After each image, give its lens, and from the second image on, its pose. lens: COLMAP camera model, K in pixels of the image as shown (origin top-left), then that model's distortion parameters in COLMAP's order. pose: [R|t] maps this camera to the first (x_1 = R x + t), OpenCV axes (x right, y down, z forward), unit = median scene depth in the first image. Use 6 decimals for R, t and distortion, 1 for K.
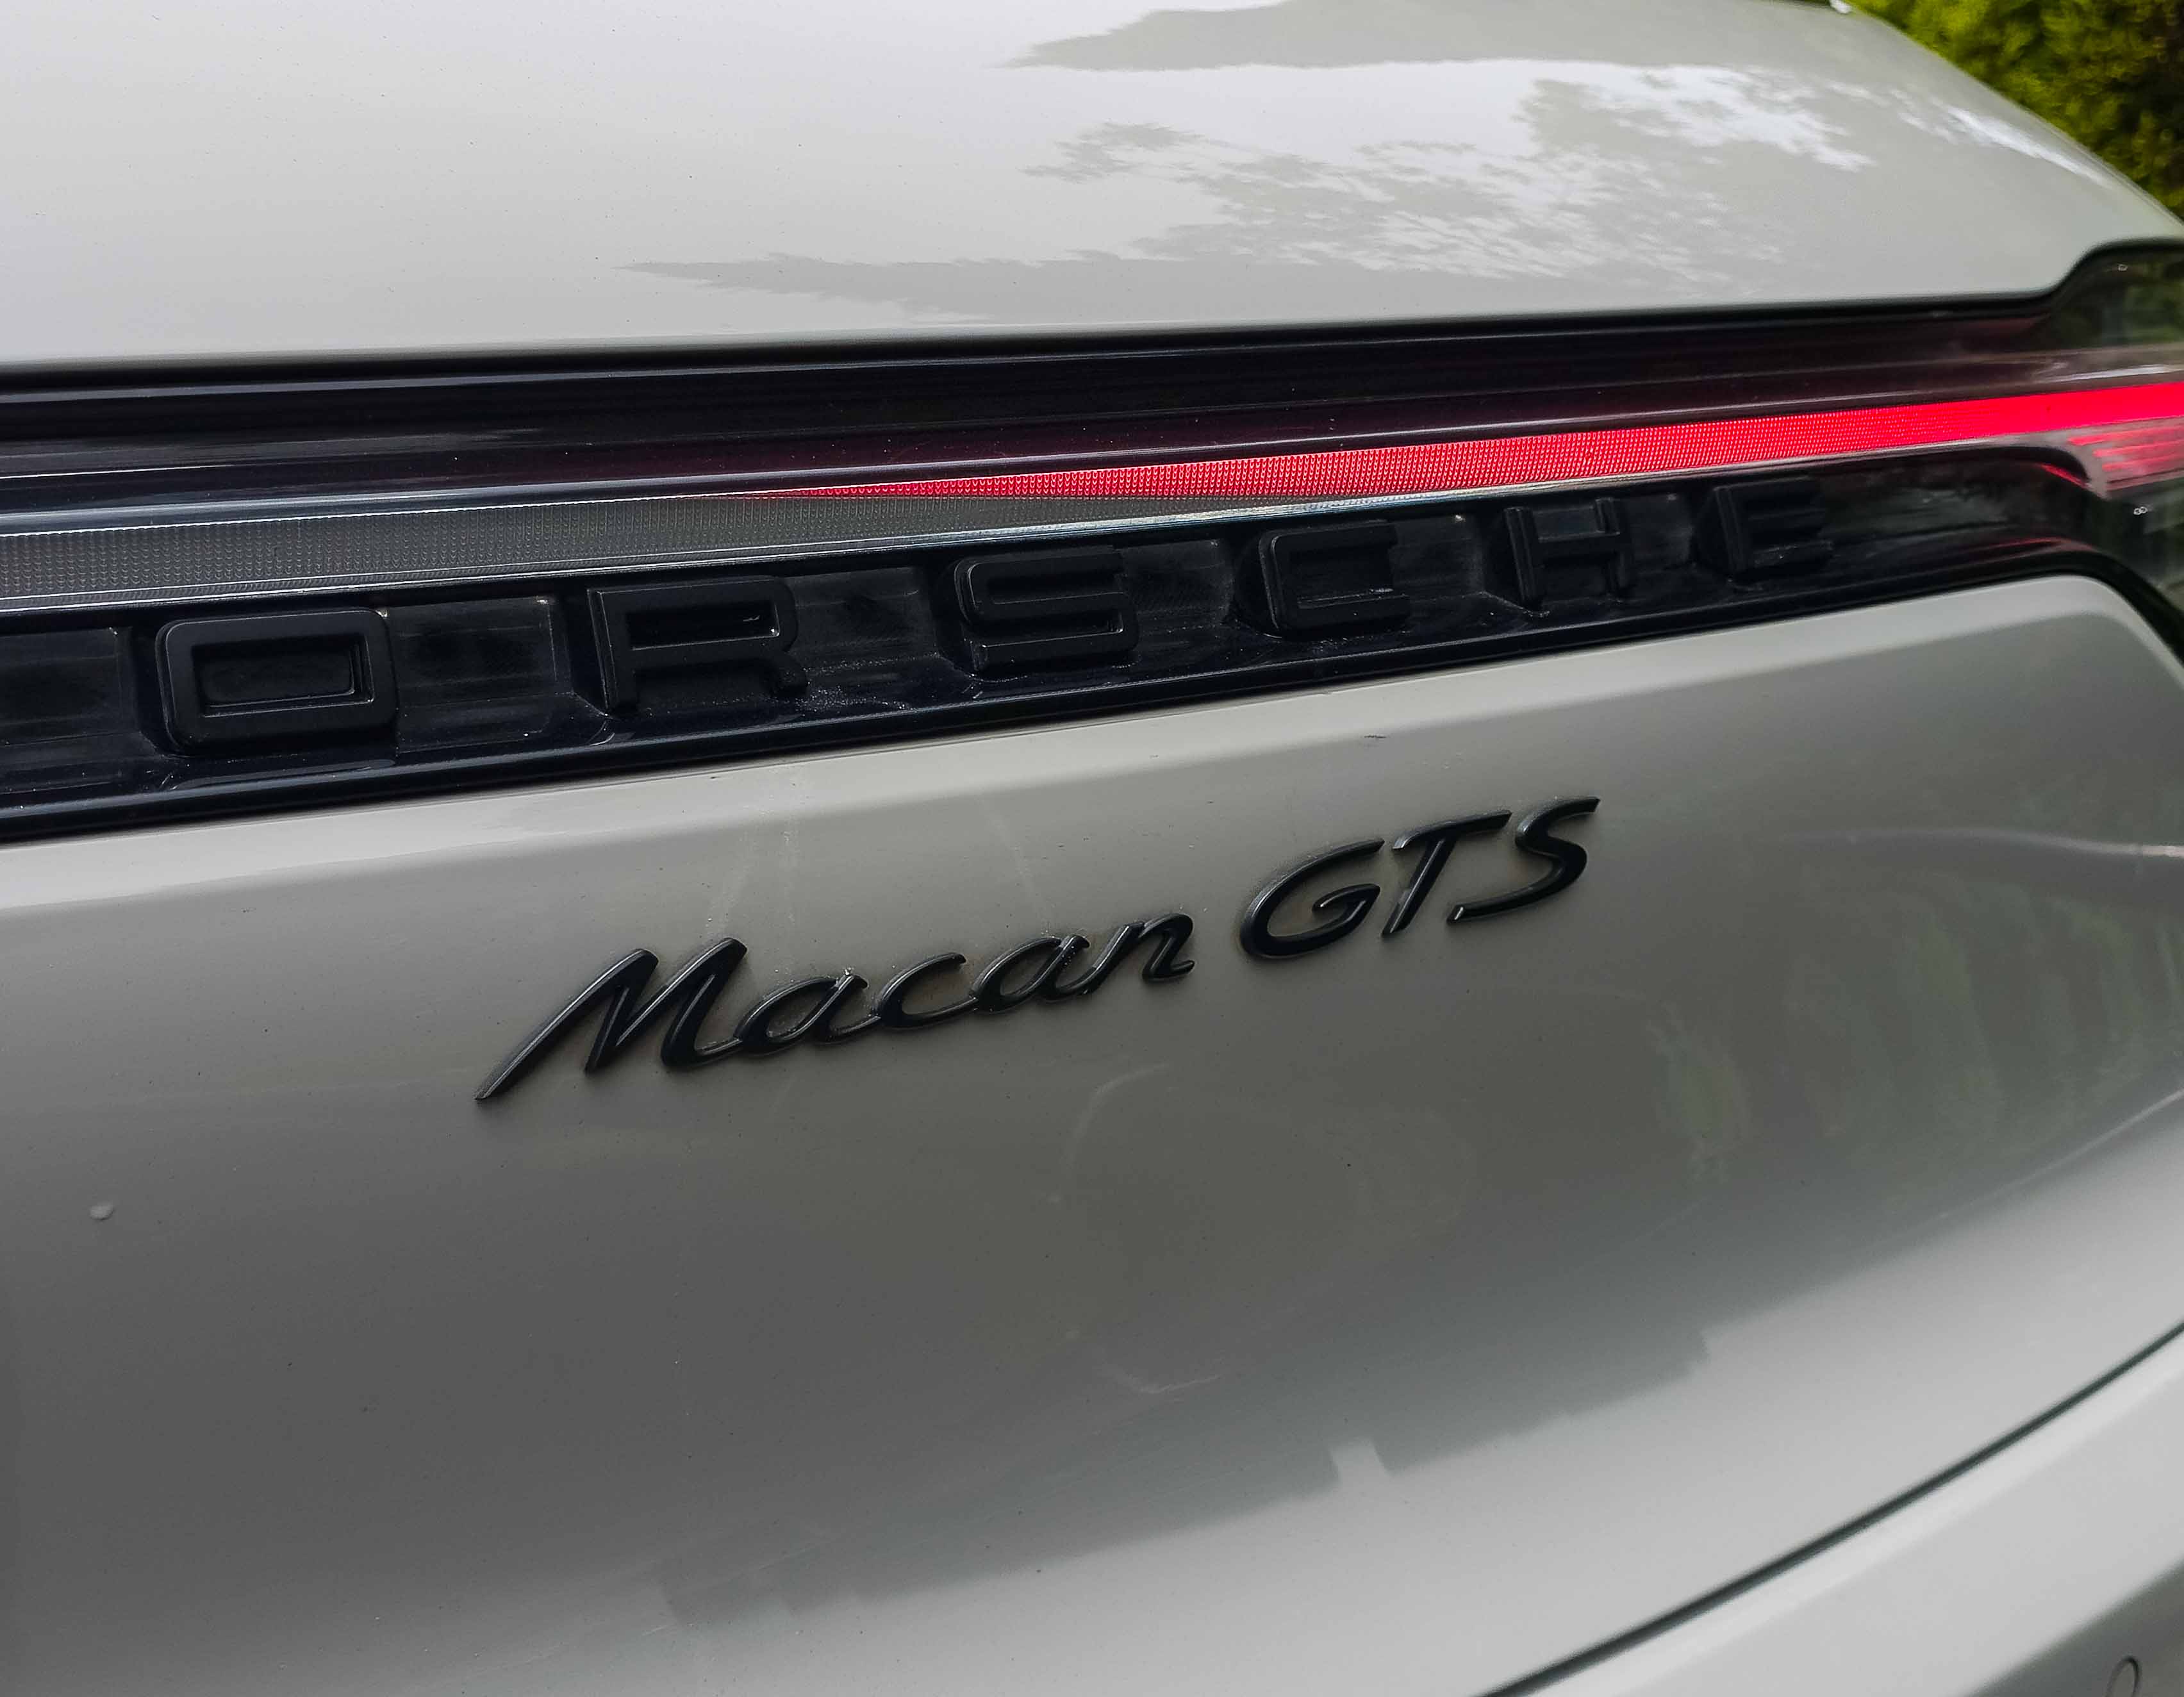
lens RADIAL K [[2822.8, 0, 1098.0], [0, 2822.8, 852.1], [0, 0, 1]] dist [0.145561, 0.000000]
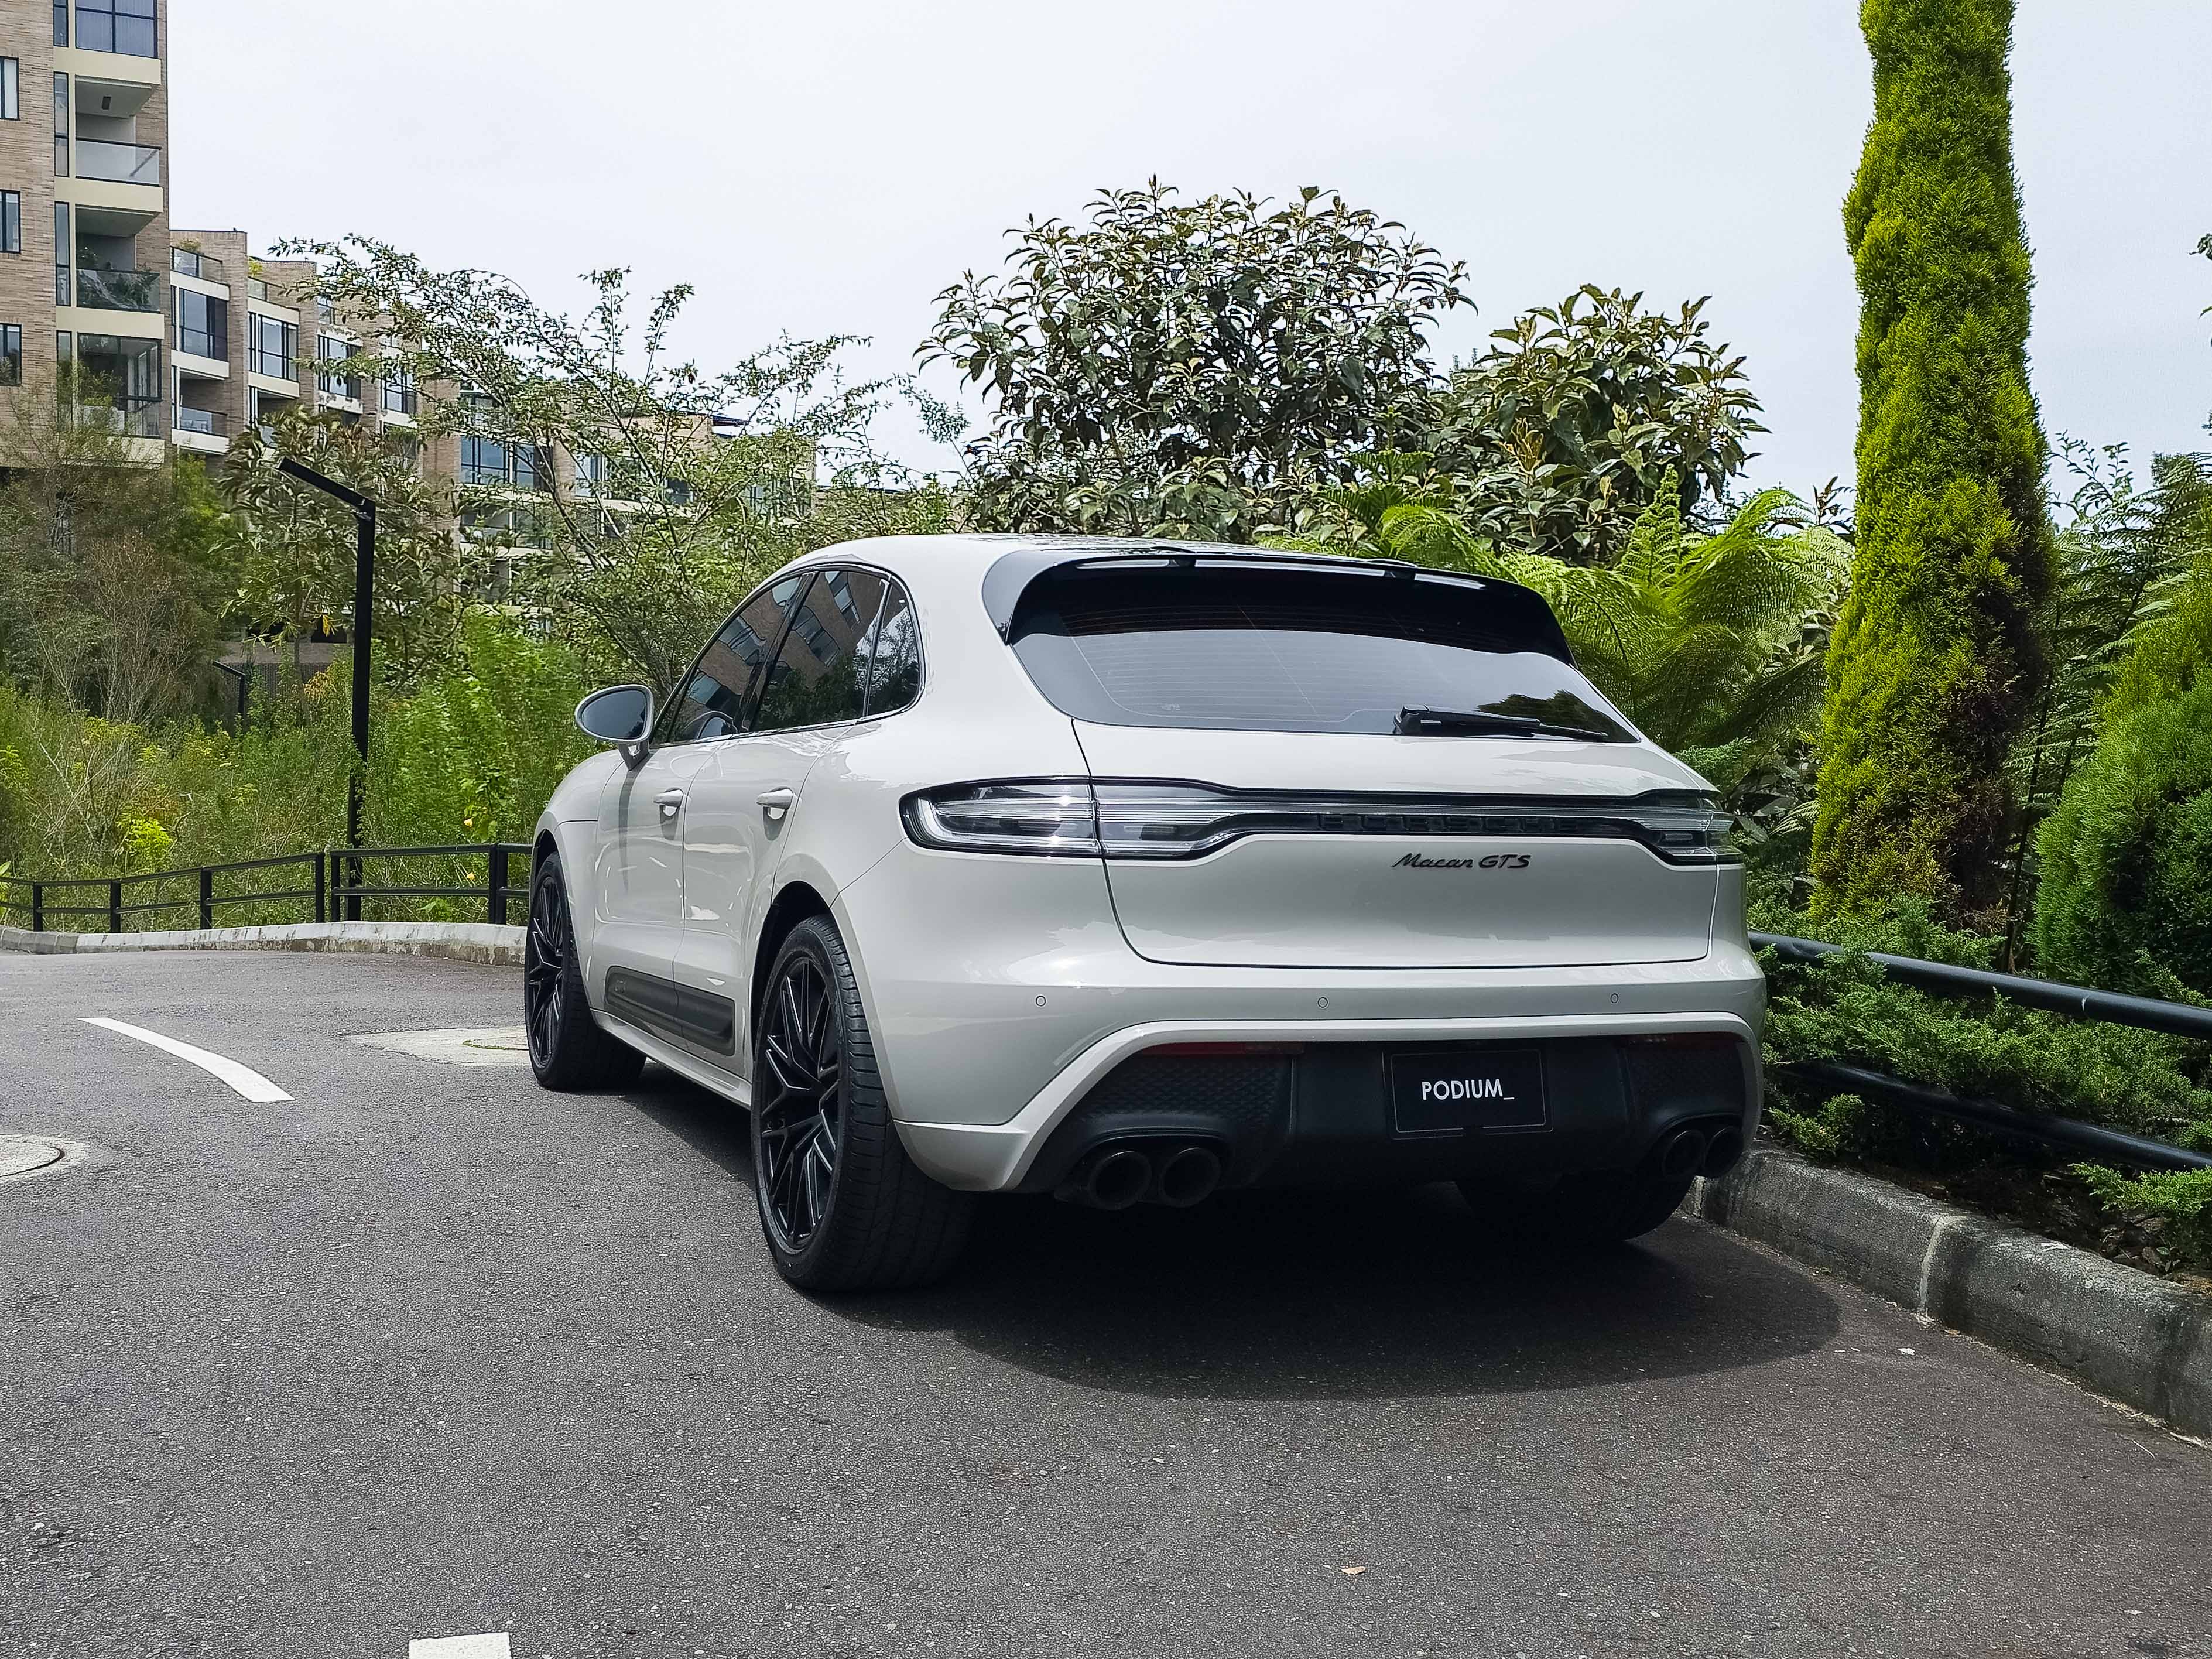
lens RADIAL K [[2438.6, 0, 1113.4], [0, 2438.6, 892.8], [0, 0, 1]] dist [0.066397, 0.000000]
pose [[0.974626, 0.056302, -0.216642, 0.579544], [-0.087520, 0.986653, -0.137320, 1.226812], [0.206019, 0.152796, 0.966545, -6.319209]]
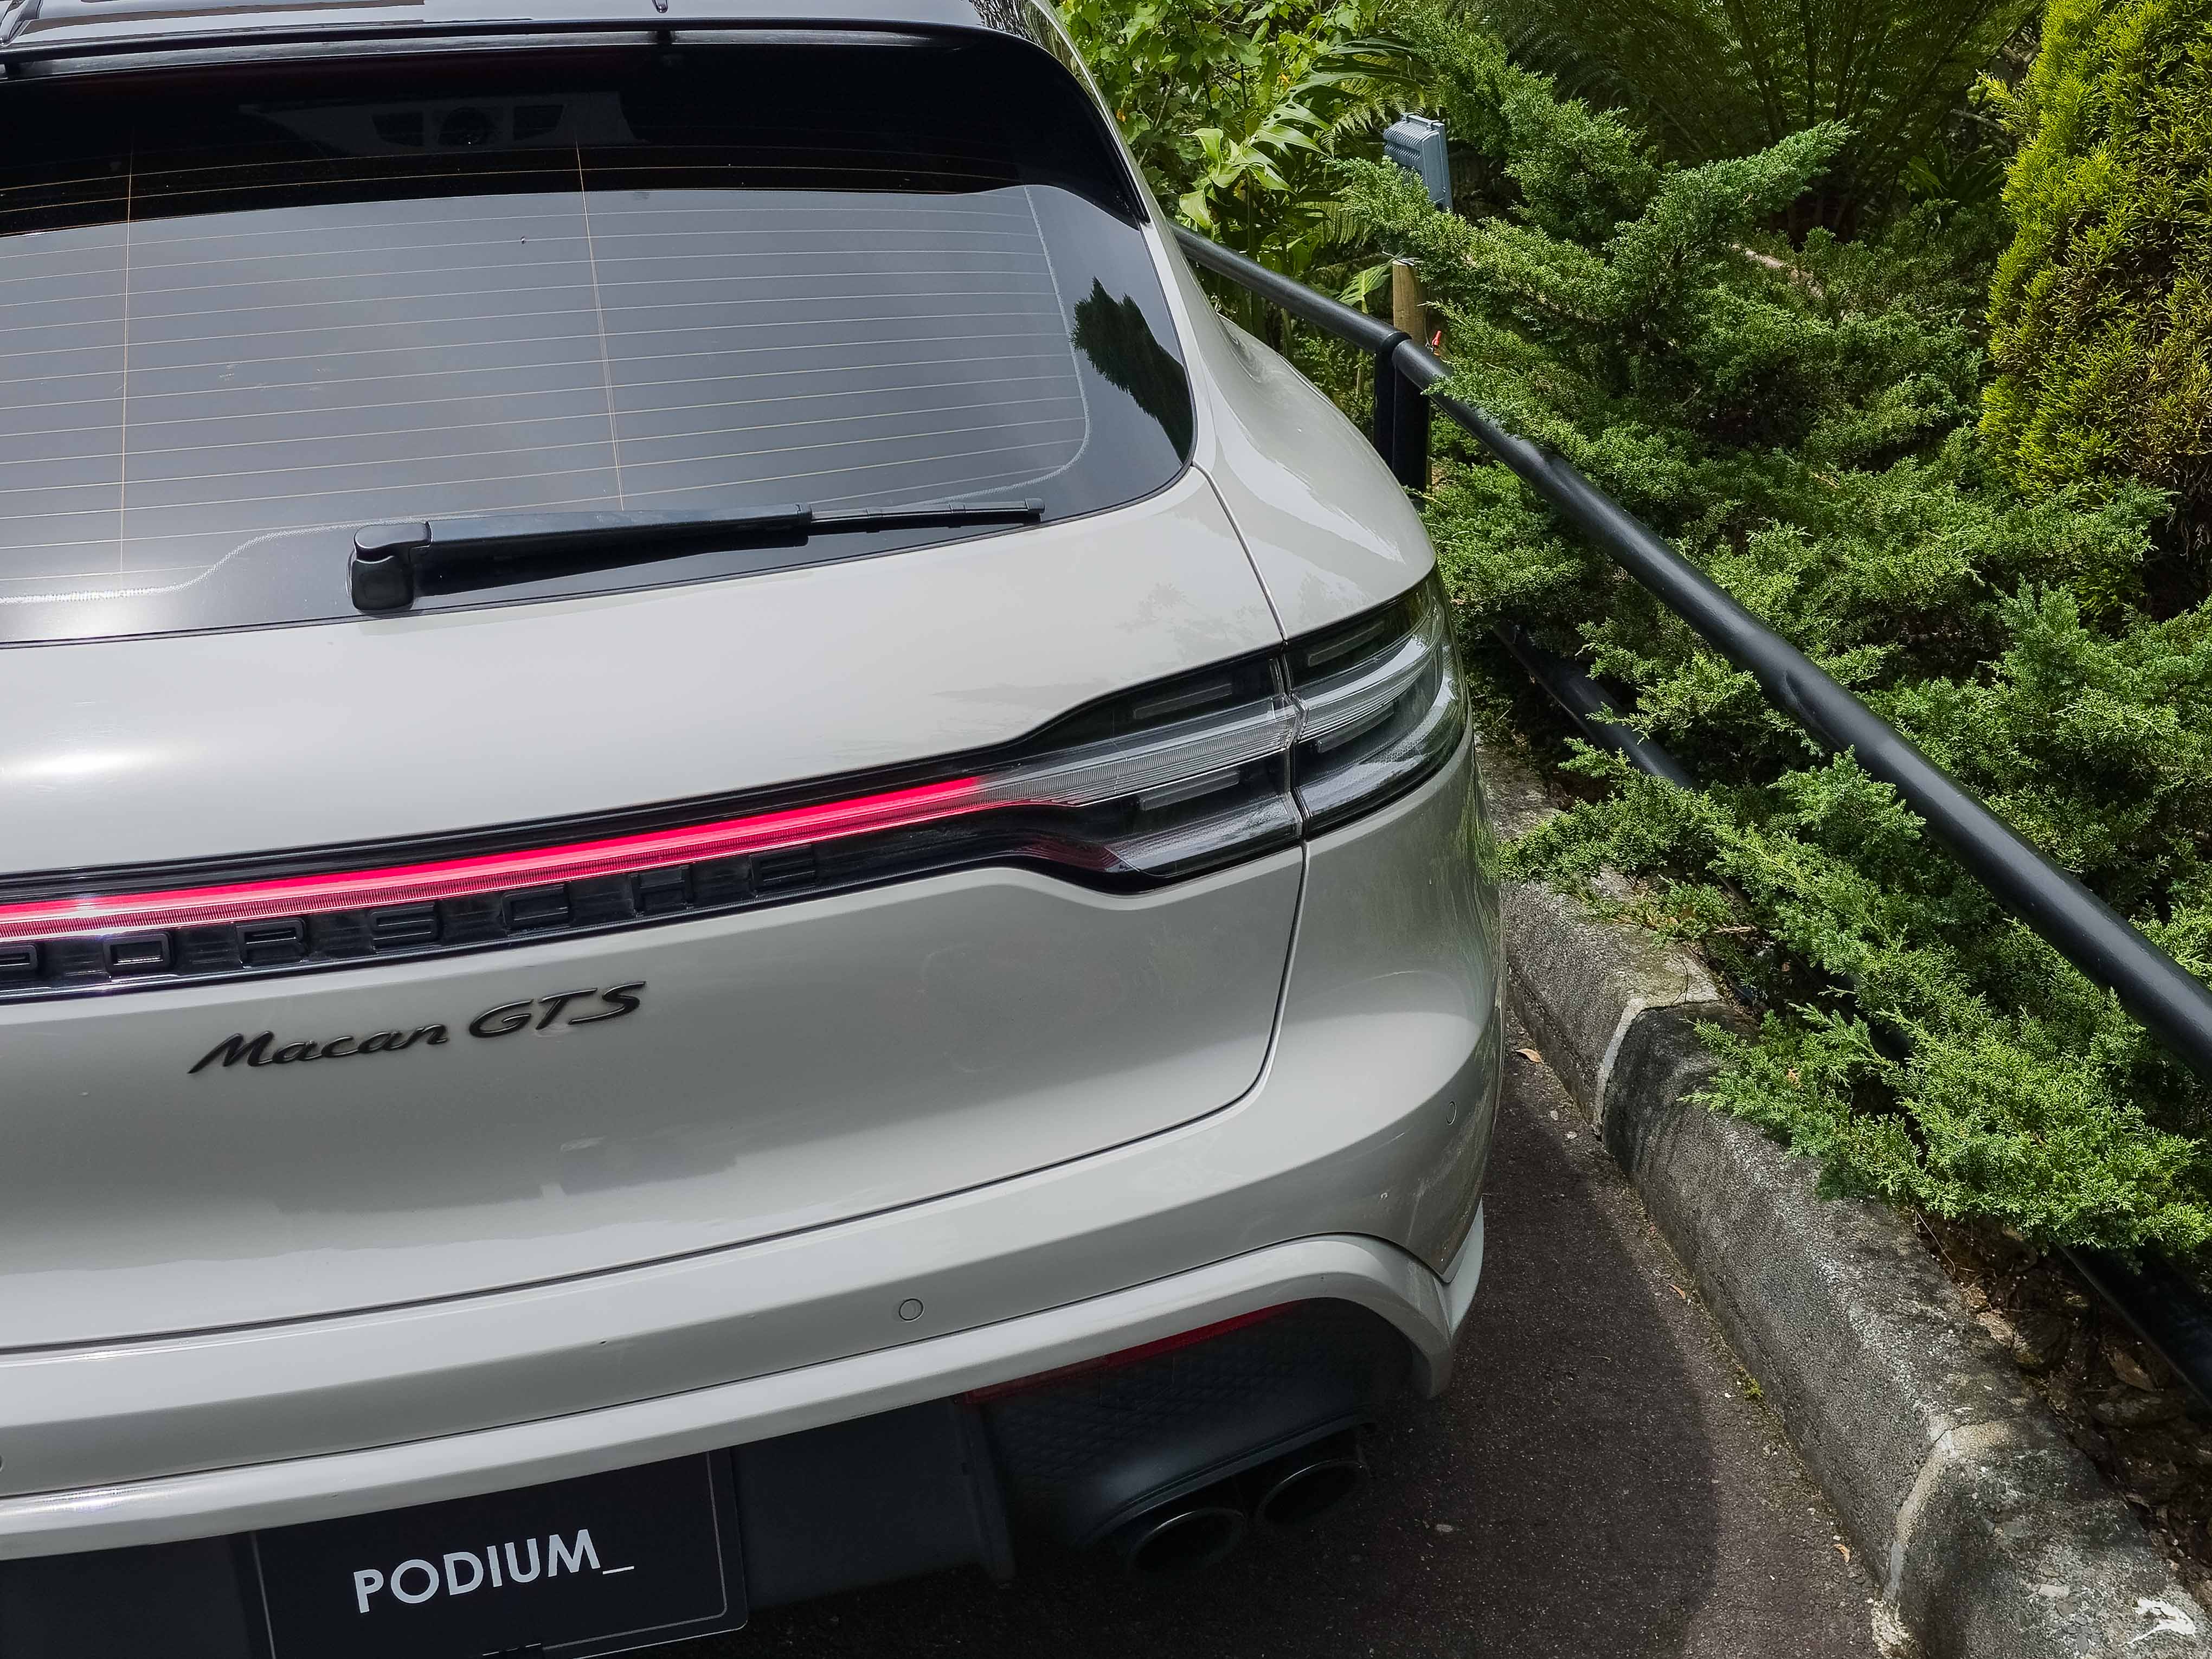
lens RADIAL K [[2393.5, 0, 1099.1], [0, 2393.5, 818.3], [0, 0, 1]] dist [0.031997, 0.000000]
pose [[0.916527, 0.146911, -0.372016, 1.647788], [-0.061689, 0.970894, 0.231431, -0.856224], [0.395187, -0.189163, 0.898913, -1.041763]]
